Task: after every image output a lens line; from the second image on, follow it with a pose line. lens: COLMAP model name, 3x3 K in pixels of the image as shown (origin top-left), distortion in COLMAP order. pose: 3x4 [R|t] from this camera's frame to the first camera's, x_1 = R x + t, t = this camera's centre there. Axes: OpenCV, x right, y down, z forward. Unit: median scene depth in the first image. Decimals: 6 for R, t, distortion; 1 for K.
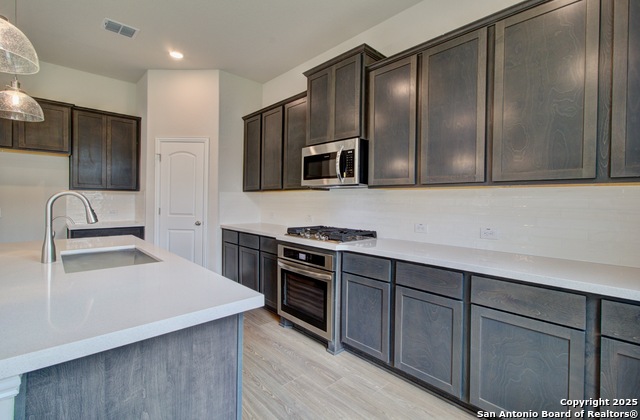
lens RADIAL K [[292.0, 0, 314.0], [0, 292.0, 205.4], [0, 0, 1]] dist [-0.010968, 0.000755]
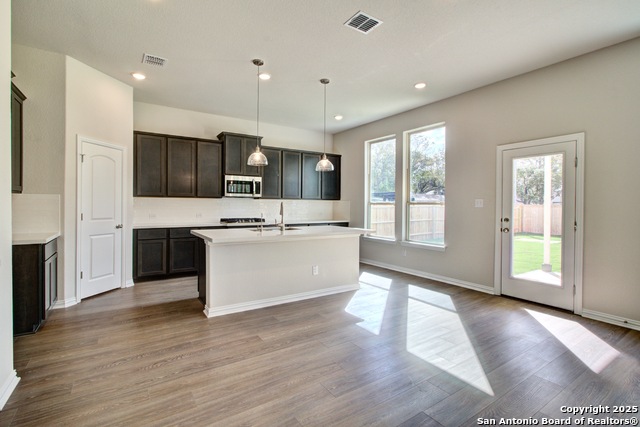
lens RADIAL K [[300.5, 0, 318.1], [0, 300.5, 207.0], [0, 0, 1]] dist [0.003212, 0.000675]
pose [[0.160966, -0.019440, 0.986768, -1.945541], [0.011146, 0.999778, 0.017878, -0.028635], [-0.986897, 0.008121, 0.161147, 0.156923]]
